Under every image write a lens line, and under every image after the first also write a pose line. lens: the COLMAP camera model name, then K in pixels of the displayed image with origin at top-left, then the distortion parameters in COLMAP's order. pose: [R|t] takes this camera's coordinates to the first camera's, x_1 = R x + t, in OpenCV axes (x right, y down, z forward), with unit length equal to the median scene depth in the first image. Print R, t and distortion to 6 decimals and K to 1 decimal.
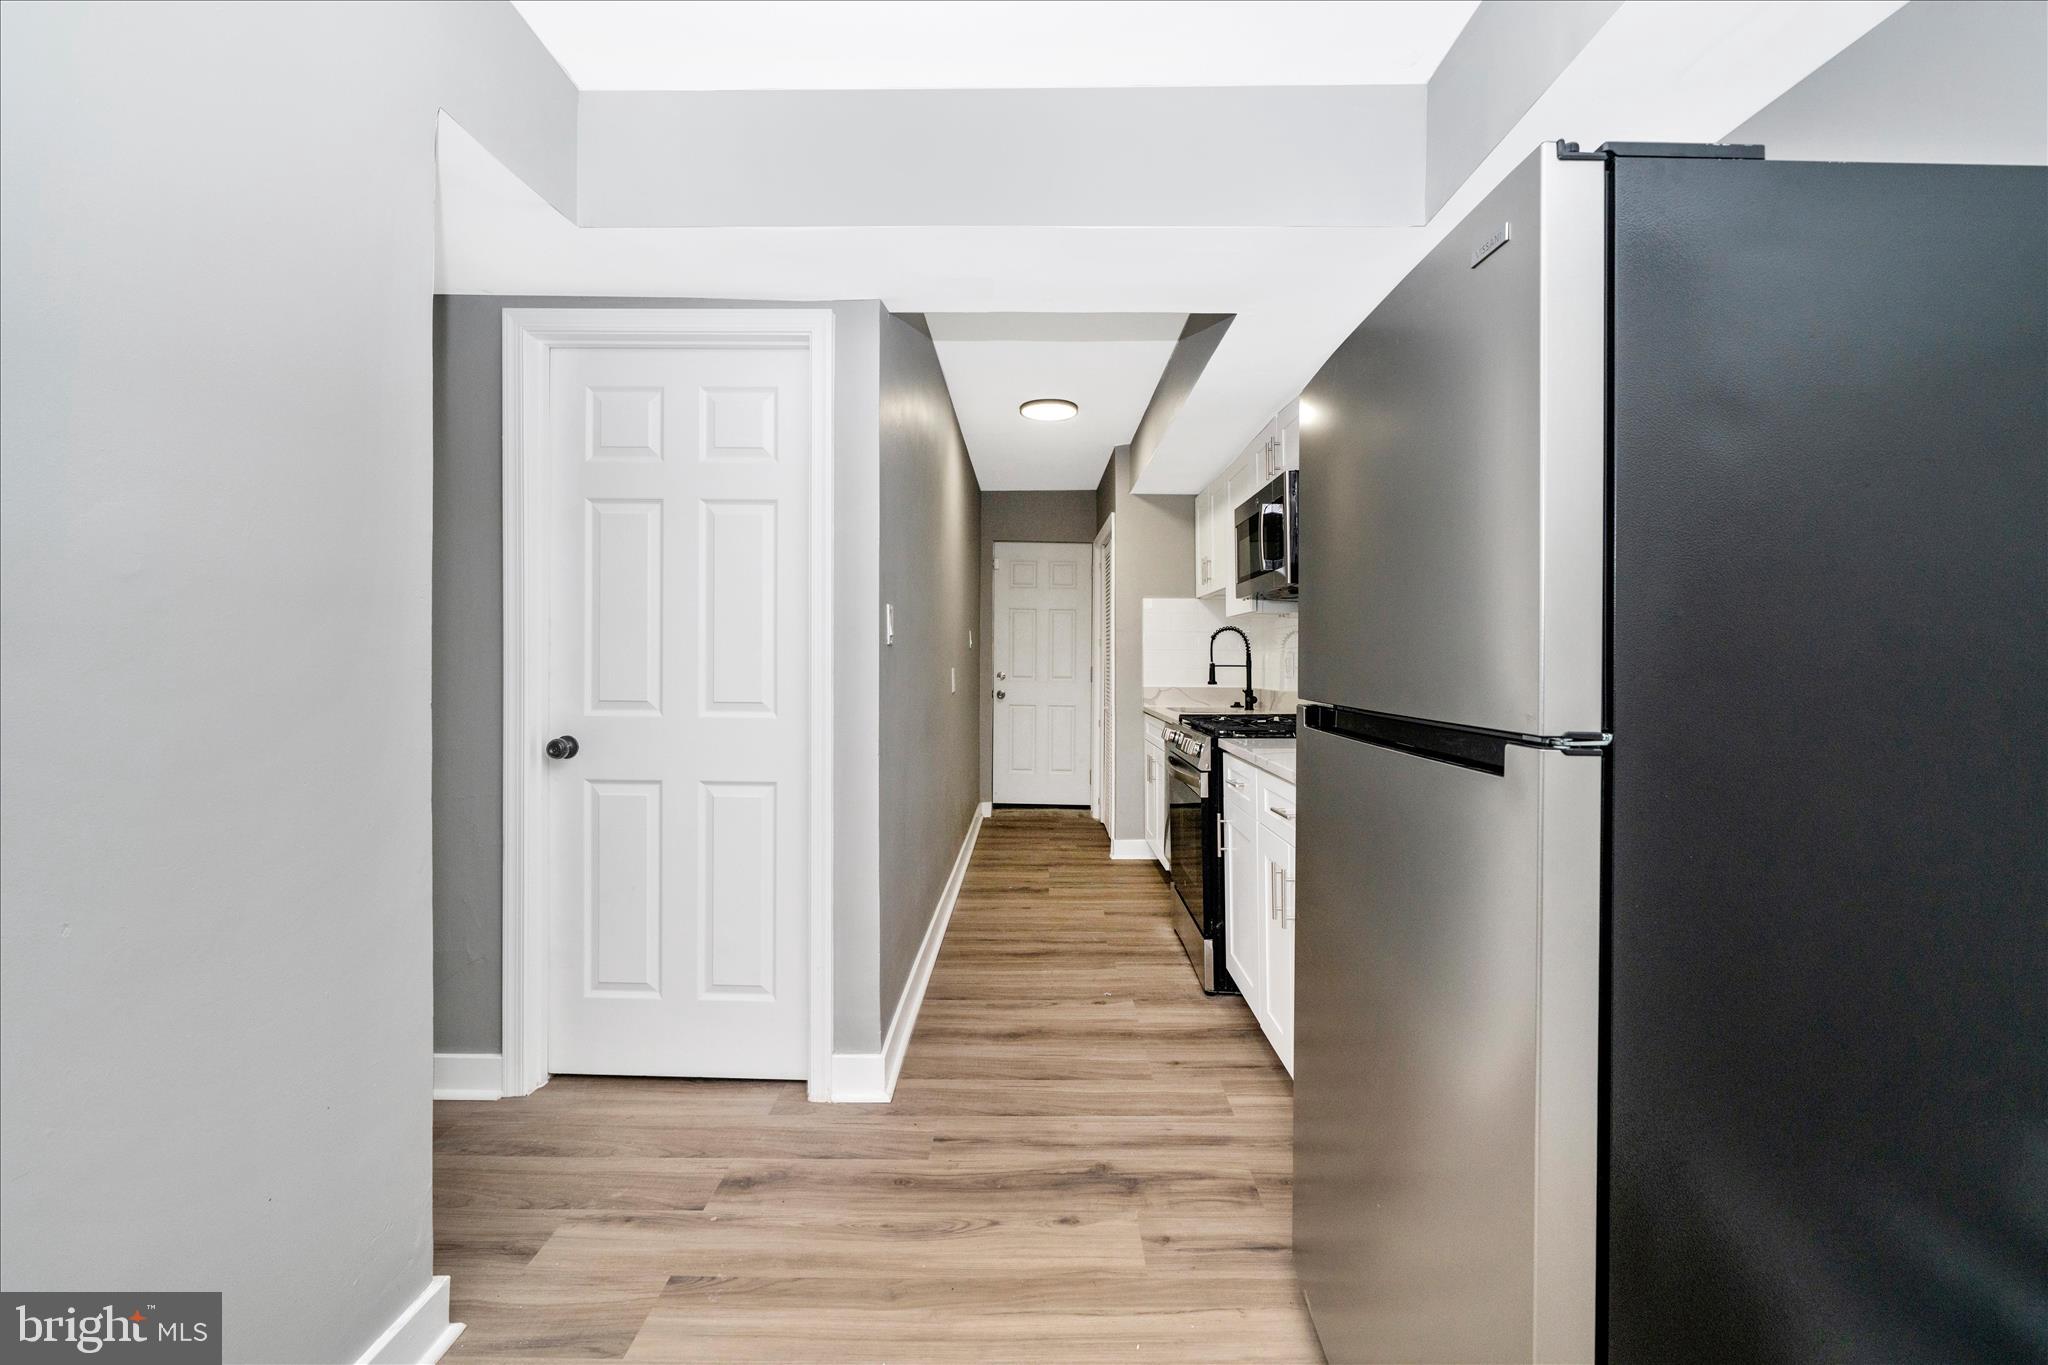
lens RADIAL K [[819.2, 0, 1050.1], [0, 819.2, 653.7], [0, 0, 1]] dist [0.000155, -0.000052]
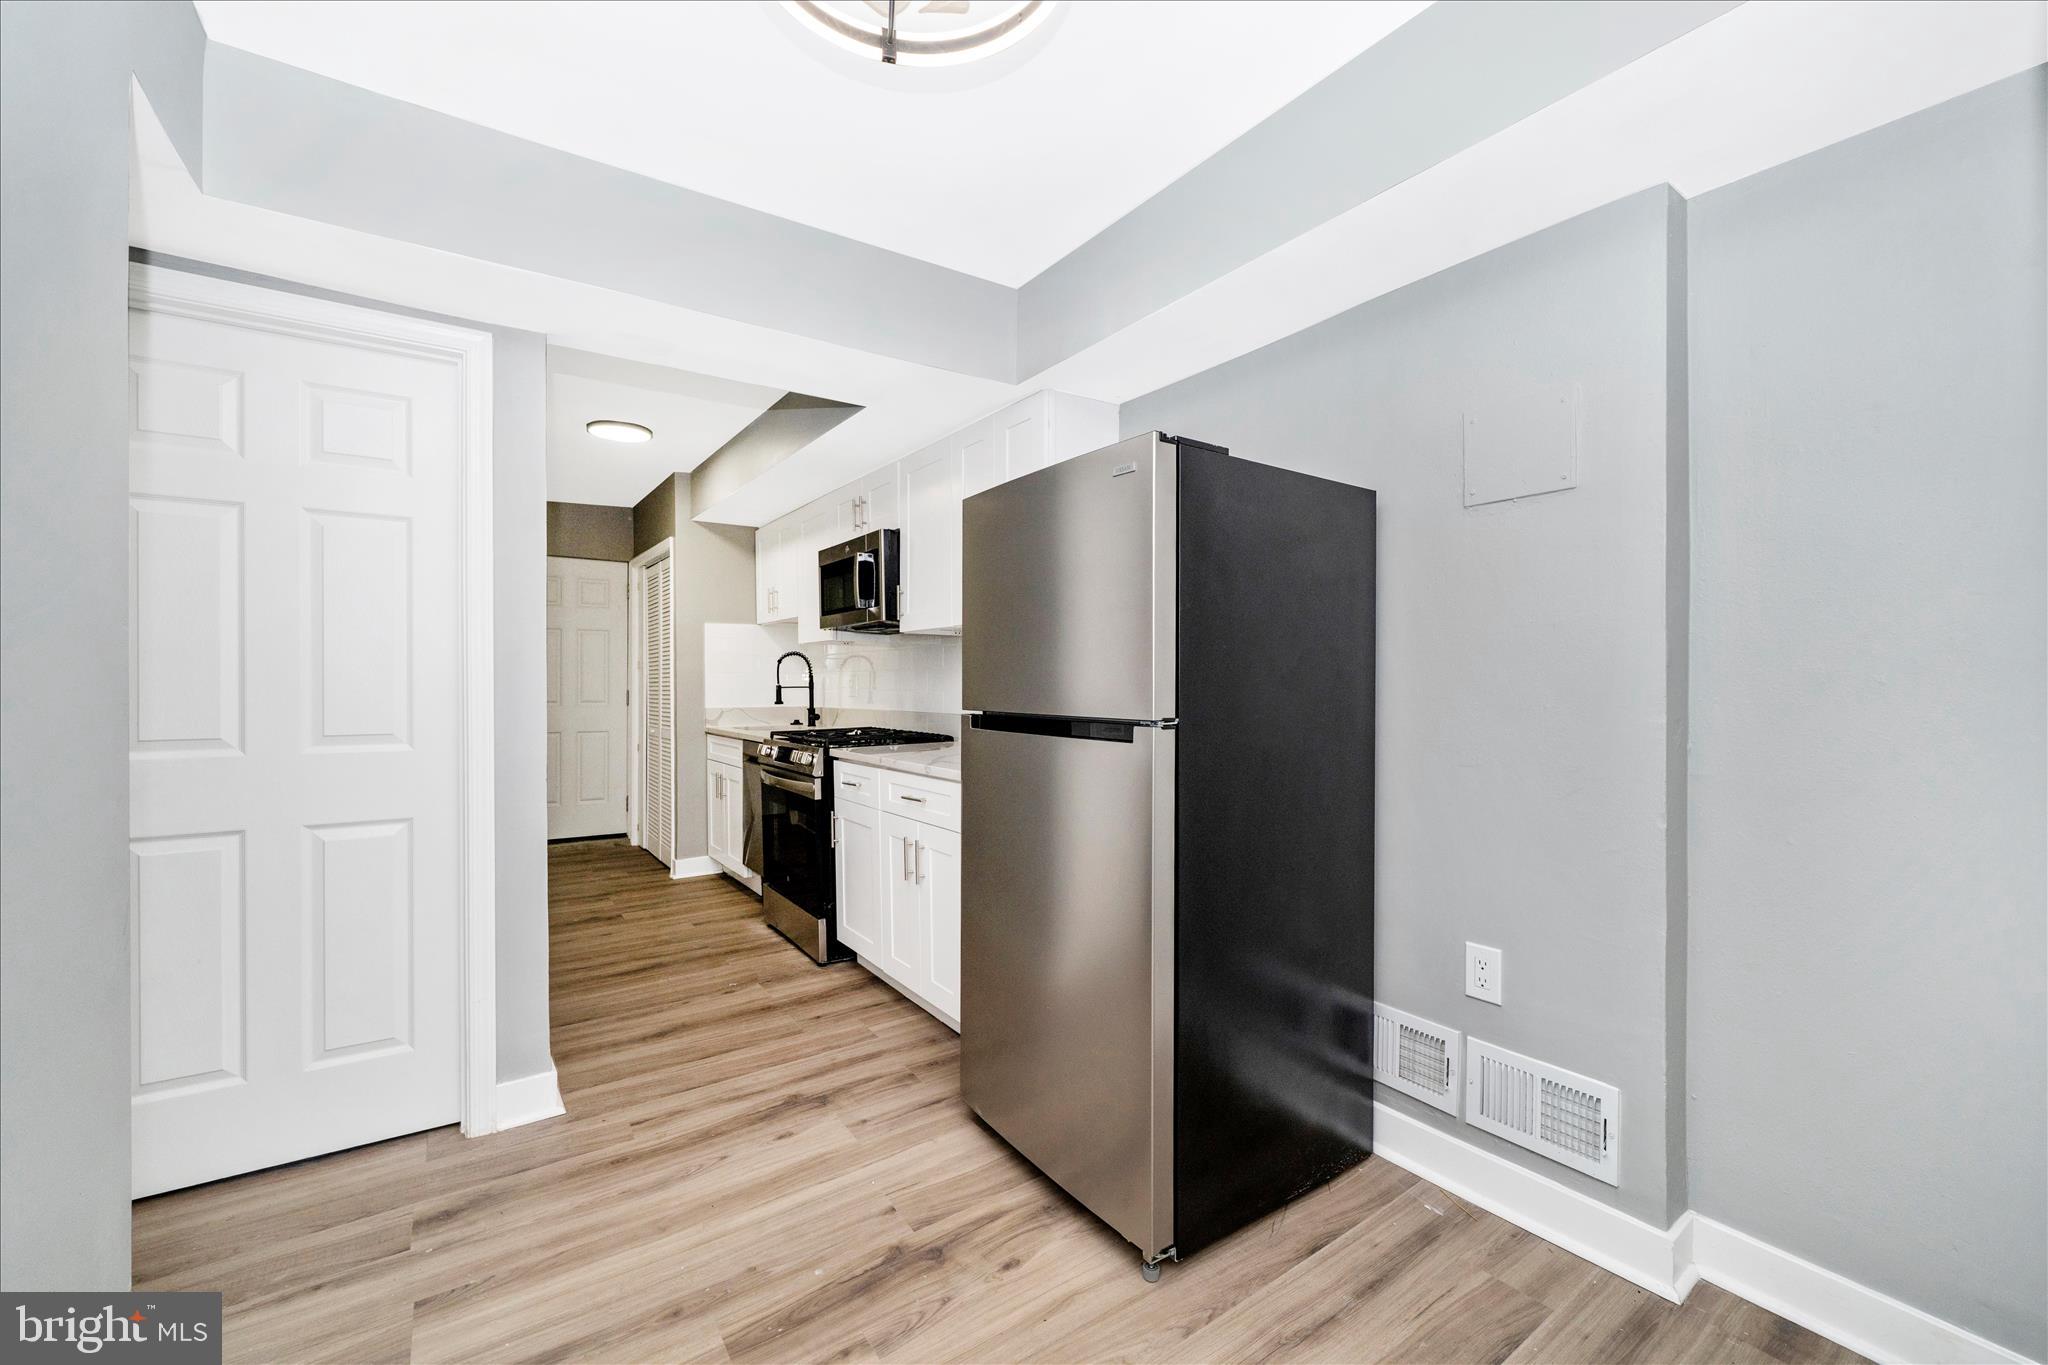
lens RADIAL K [[809.7, 0, 1034.6], [0, 809.7, 678.8], [0, 0, 1]] dist [-0.000292, -0.000169]
pose [[0.822891, -0.007604, 0.568148, -0.175908], [0.003958, 0.999963, 0.007650, -0.004522], [-0.568185, -0.004046, 0.822891, -0.109825]]
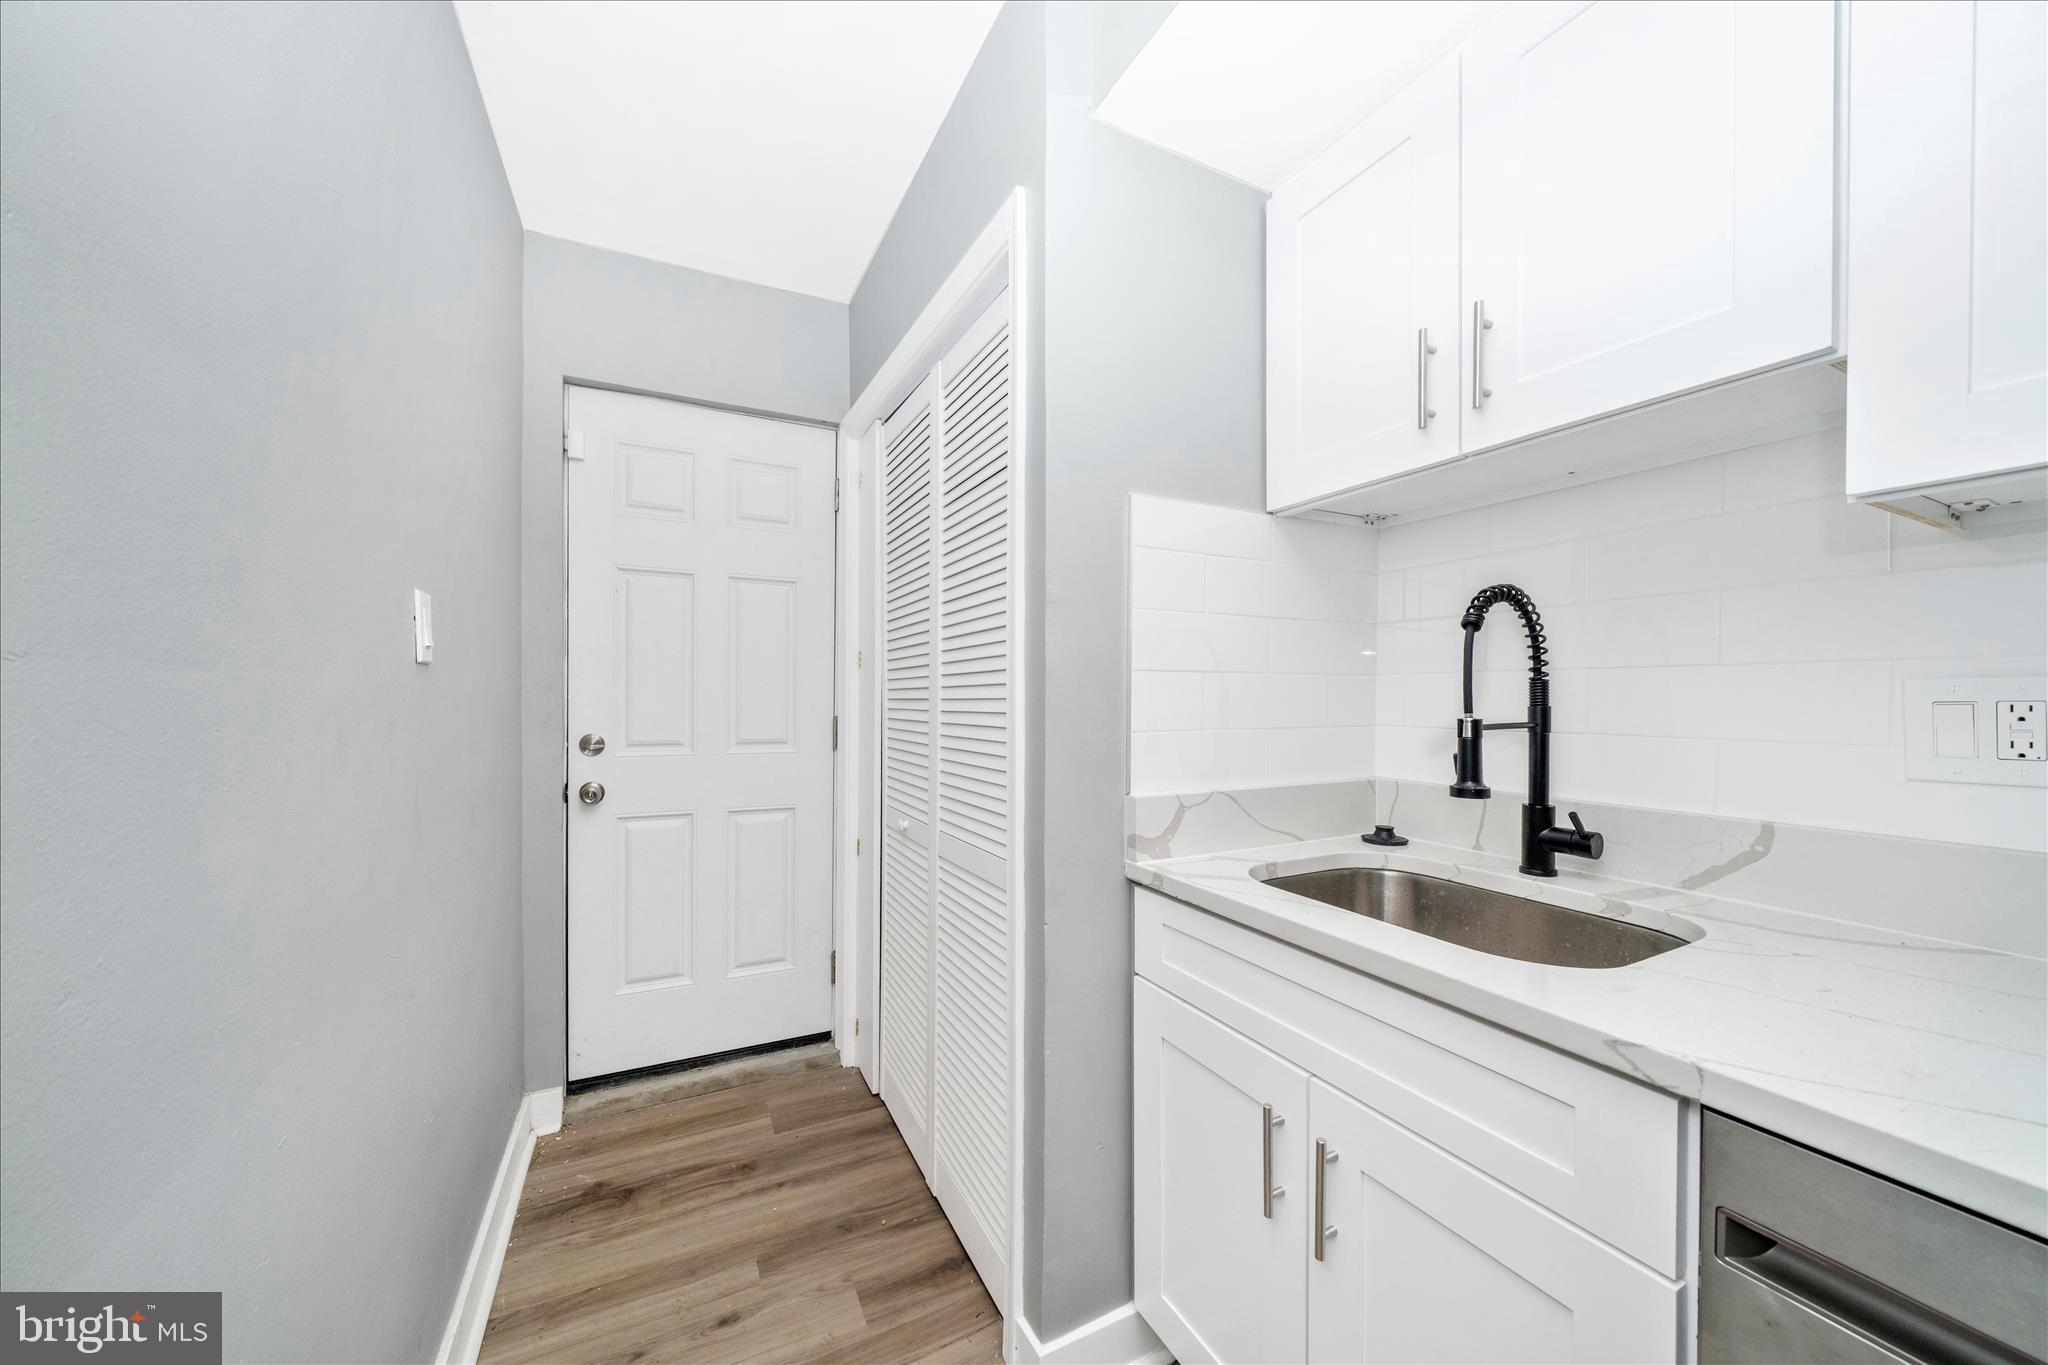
lens RADIAL K [[710.6, 0, 1030.2], [0, 710.6, 681.8], [0, 0, 1]] dist [-0.004233, -0.000305]
pose [[0.894708, -0.002917, 0.446643, -0.044947], [0.004831, 0.999983, -0.003146, -0.000390], [-0.446626, 0.004973, 0.894707, 1.112763]]
